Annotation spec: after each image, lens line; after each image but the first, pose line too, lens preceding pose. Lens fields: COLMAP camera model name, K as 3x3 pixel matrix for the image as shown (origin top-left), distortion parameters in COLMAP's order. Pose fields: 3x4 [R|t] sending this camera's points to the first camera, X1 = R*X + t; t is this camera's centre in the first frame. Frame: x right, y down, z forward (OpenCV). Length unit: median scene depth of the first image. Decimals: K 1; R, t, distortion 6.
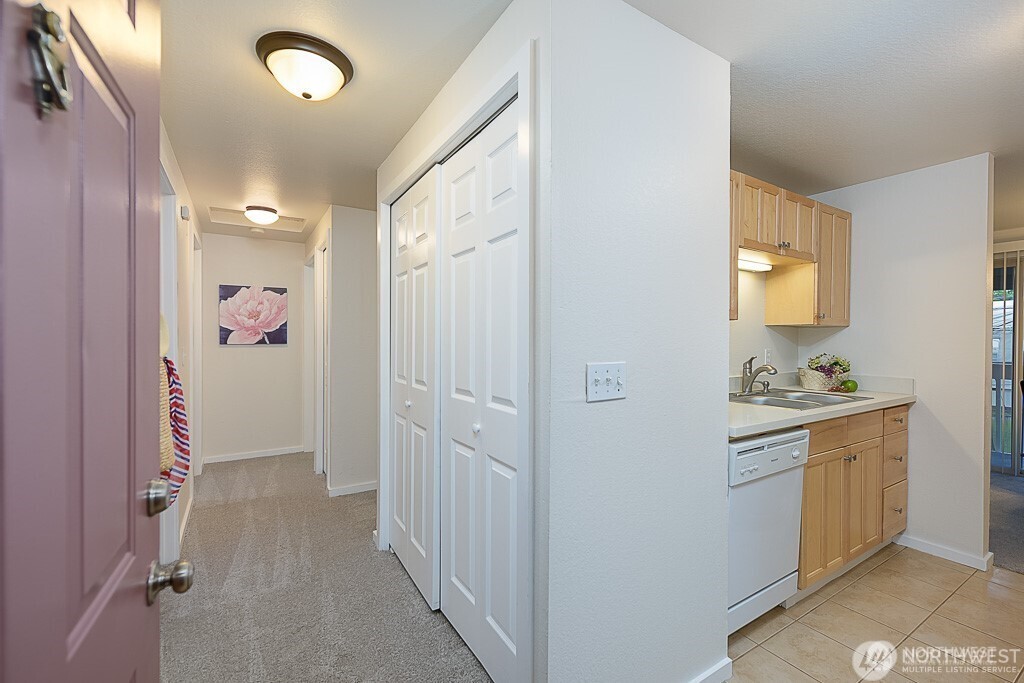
lens RADIAL K [[437.3, 0, 517.5], [0, 437.3, 343.2], [0, 0, 1]] dist [0.002911, 0.000095]
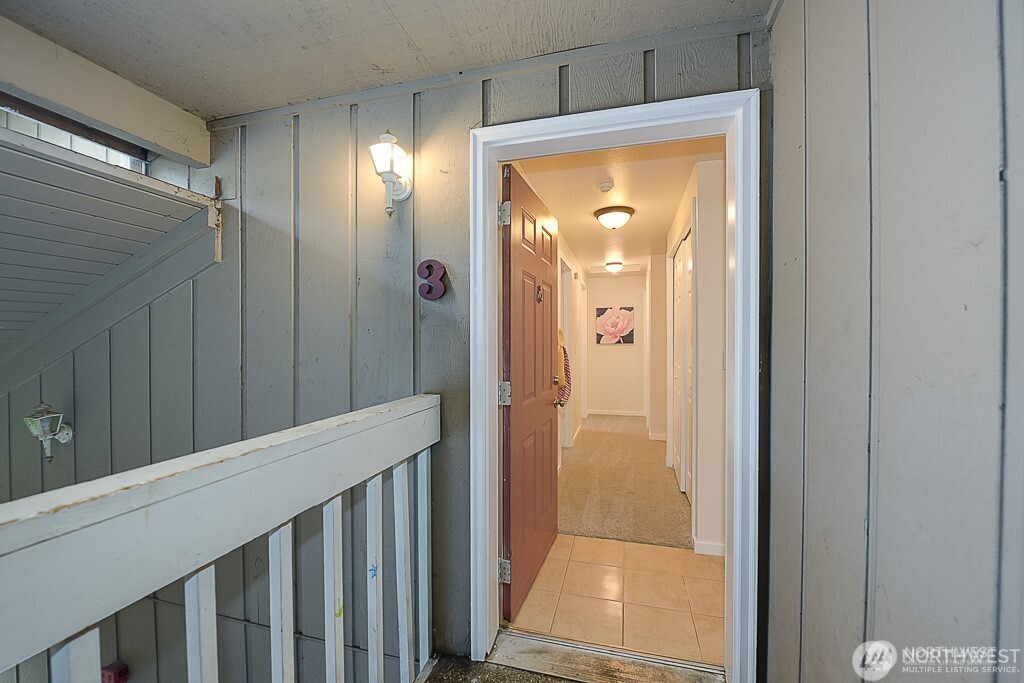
lens RADIAL K [[416.8, 0, 514.1], [0, 416.8, 344.3], [0, 0, 1]] dist [-0.000073, -0.000169]
pose [[0.673838, 0.001384, -0.738877, 0.312264], [-0.000543, 0.999999, 0.001378, 0.003522], [0.738879, -0.000528, 0.673838, -0.336640]]
